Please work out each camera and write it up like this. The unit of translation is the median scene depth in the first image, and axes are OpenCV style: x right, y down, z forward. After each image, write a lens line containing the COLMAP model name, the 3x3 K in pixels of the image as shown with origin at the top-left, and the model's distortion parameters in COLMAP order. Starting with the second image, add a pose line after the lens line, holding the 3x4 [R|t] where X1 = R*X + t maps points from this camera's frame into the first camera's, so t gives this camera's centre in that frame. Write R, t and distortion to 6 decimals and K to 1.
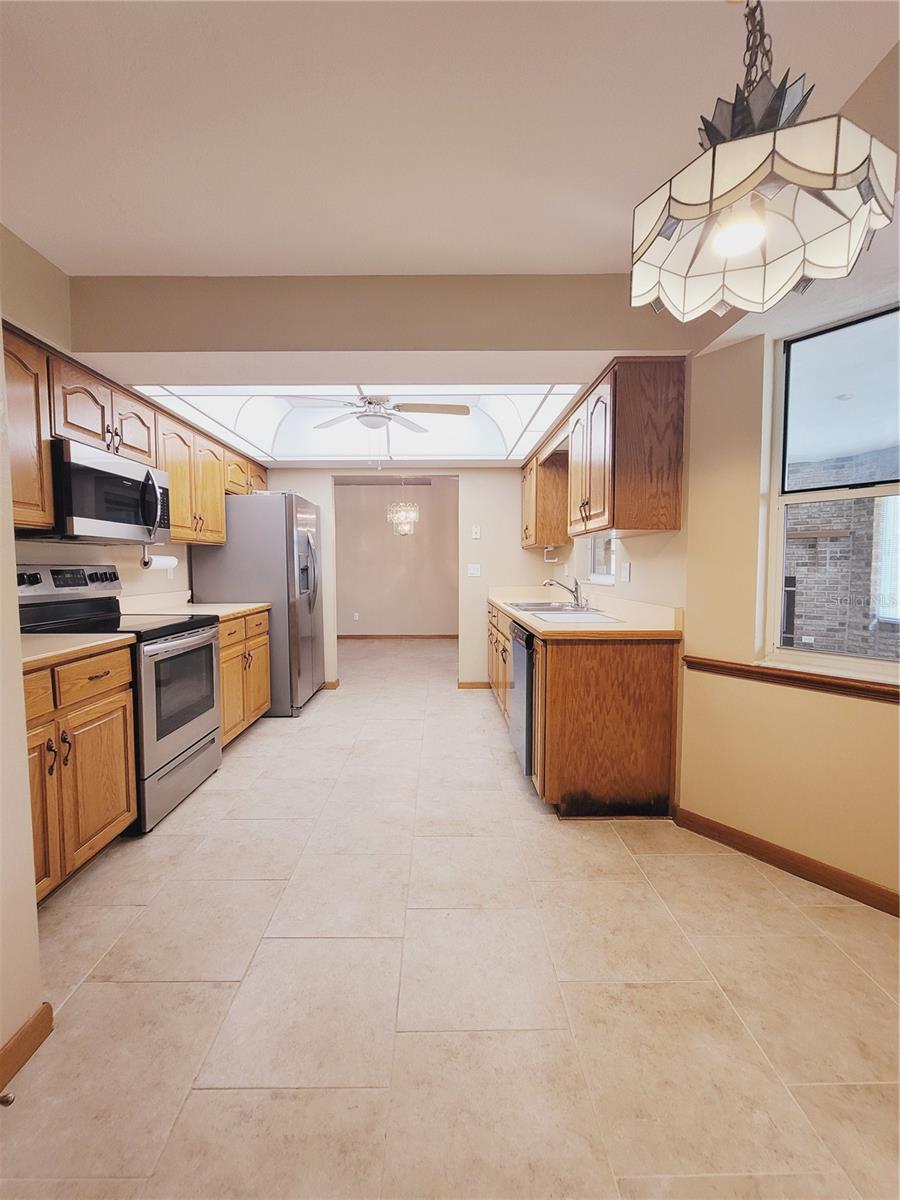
lens RADIAL K [[492.3, 0, 448.4], [0, 492.3, 596.0], [0, 0, 1]] dist [-0.002892, -0.001092]
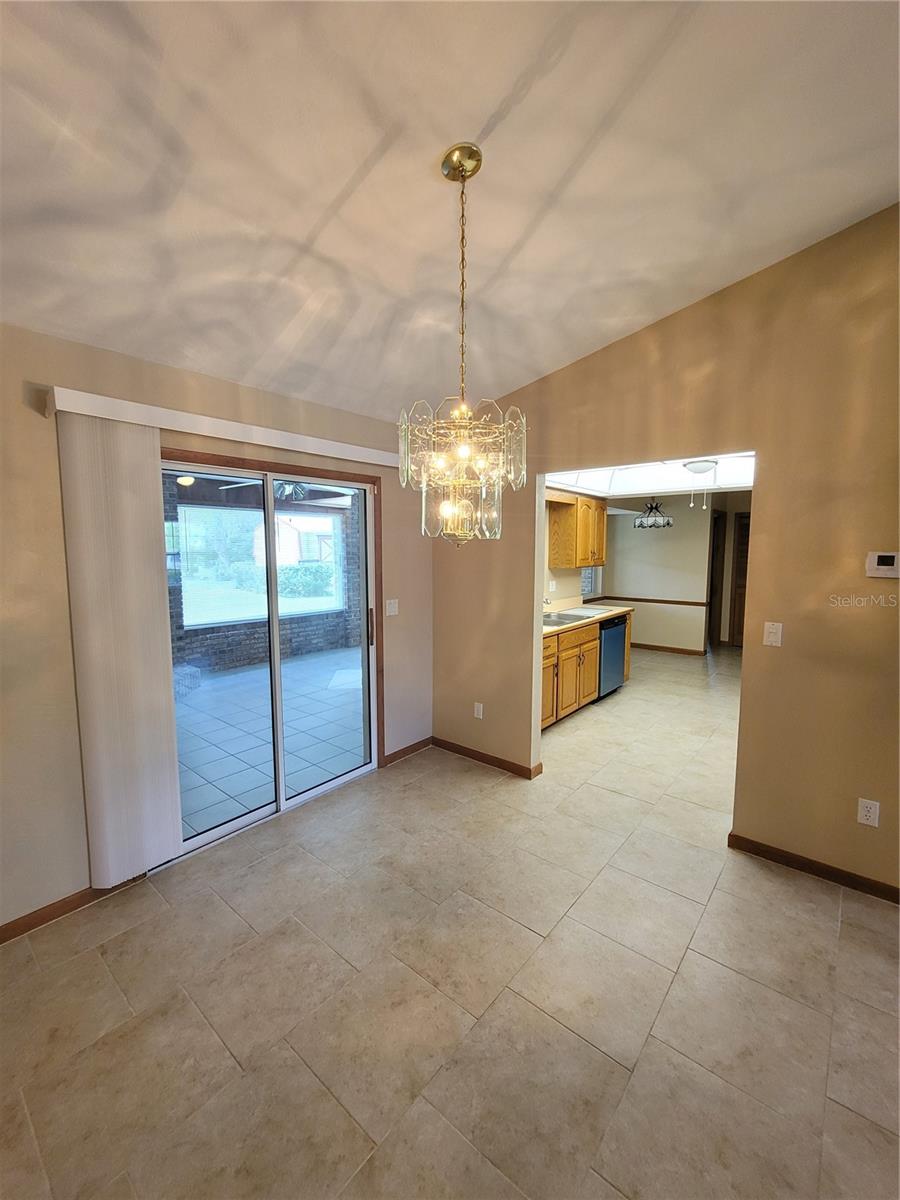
lens RADIAL K [[492.3, 0, 448.5], [0, 492.3, 595.6], [0, 0, 1]] dist [-0.002892, -0.001092]
pose [[-0.750792, -0.058537, 0.657940, -0.284137], [0.045464, 0.989124, 0.139883, -0.147026], [-0.658972, 0.134936, -0.739965, 1.341055]]
